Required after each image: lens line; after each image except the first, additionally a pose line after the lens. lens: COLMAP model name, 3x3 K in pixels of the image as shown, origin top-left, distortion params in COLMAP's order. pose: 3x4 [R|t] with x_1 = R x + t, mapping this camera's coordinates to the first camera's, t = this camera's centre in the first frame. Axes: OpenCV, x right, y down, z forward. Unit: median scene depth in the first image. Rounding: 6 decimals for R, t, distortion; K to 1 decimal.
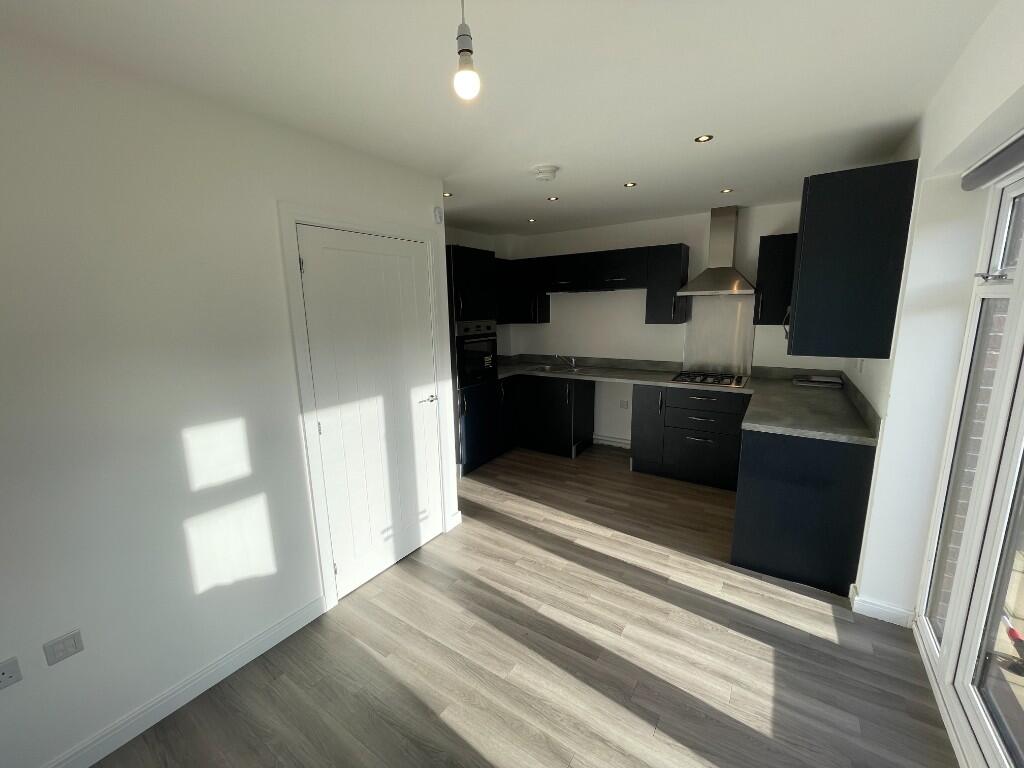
lens RADIAL K [[407.2, 0, 512.9], [0, 407.2, 384.1], [0, 0, 1]] dist [-0.003506, -0.000799]
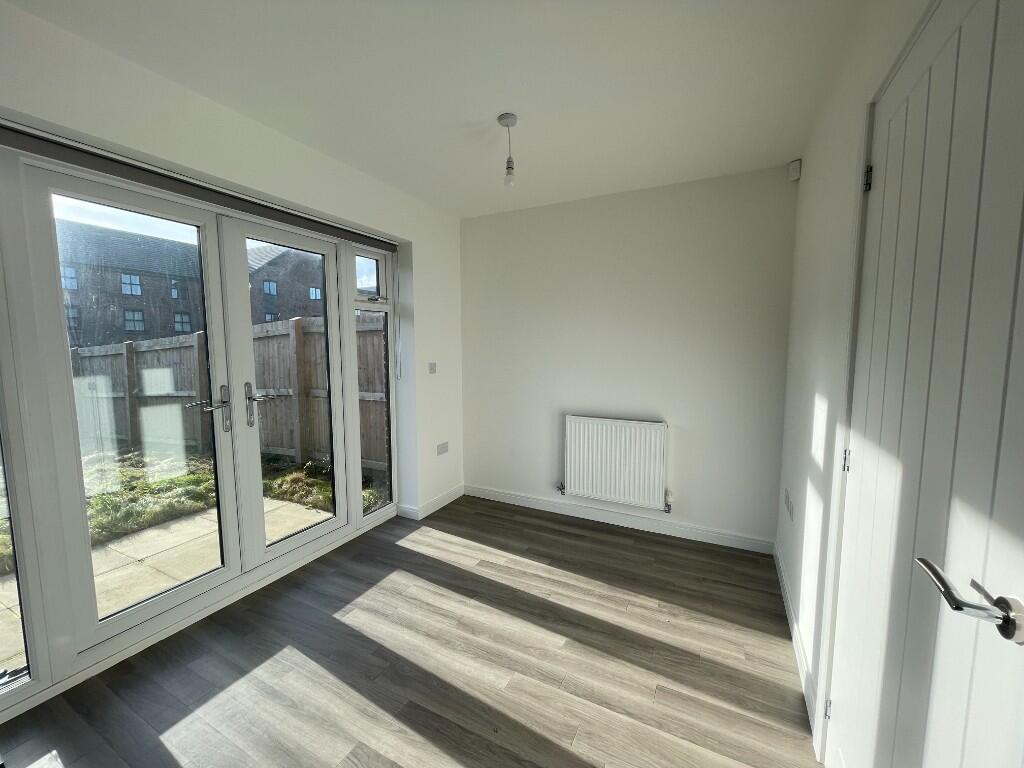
lens RADIAL K [[407.2, 0, 510.2], [0, 407.2, 383.4], [0, 0, 1]] dist [-0.003506, -0.000799]
pose [[-0.994018, 0.028945, -0.105308, 0.035433], [-0.001027, 0.961719, 0.274034, -0.090712], [0.109208, 0.272503, -0.955937, 0.861690]]
